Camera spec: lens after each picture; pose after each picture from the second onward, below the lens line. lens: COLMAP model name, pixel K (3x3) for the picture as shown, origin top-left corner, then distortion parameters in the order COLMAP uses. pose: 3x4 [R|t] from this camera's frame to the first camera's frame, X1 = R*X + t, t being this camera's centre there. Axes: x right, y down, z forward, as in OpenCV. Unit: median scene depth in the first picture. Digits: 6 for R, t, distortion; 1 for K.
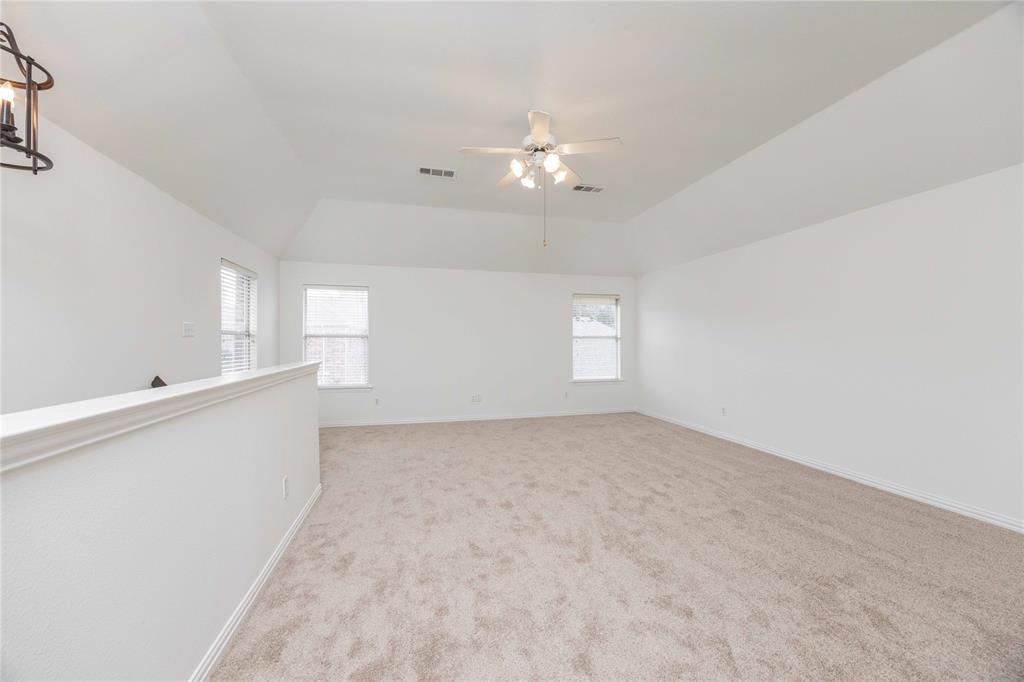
lens RADIAL K [[395.4, 0, 511.5], [0, 395.4, 343.0], [0, 0, 1]] dist [-0.003152, -0.000164]
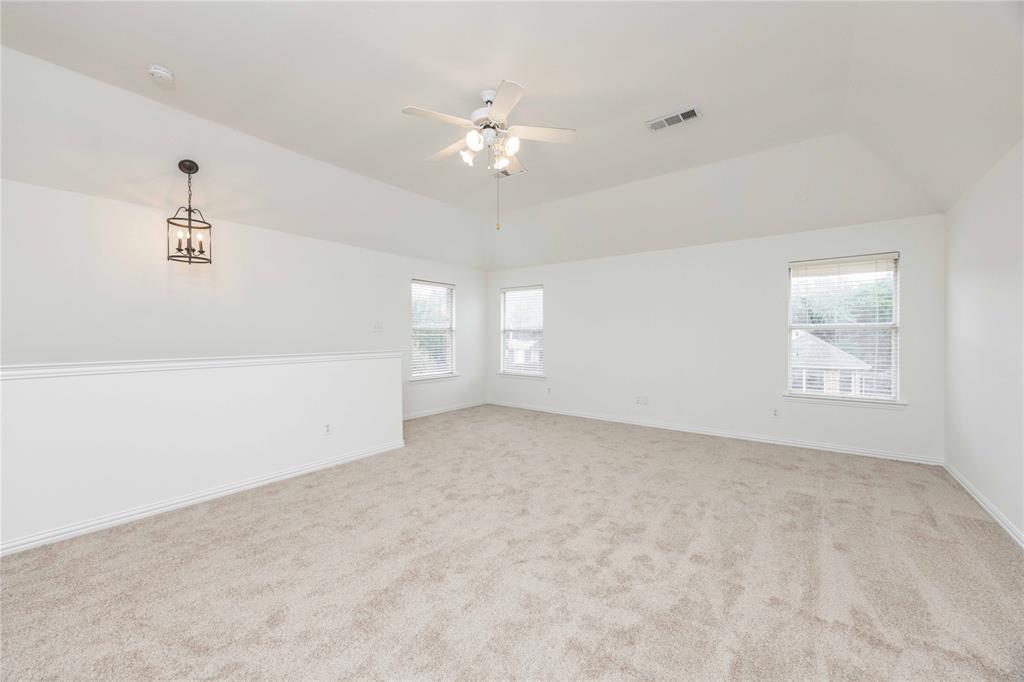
lens RADIAL K [[395.4, 0, 509.1], [0, 395.4, 337.2], [0, 0, 1]] dist [-0.003152, -0.000164]
pose [[0.609737, 0.002218, -0.792601, 0.682875], [-0.001022, 0.999997, 0.002012, 0.000948], [0.792603, -0.000417, 0.609738, 0.388309]]
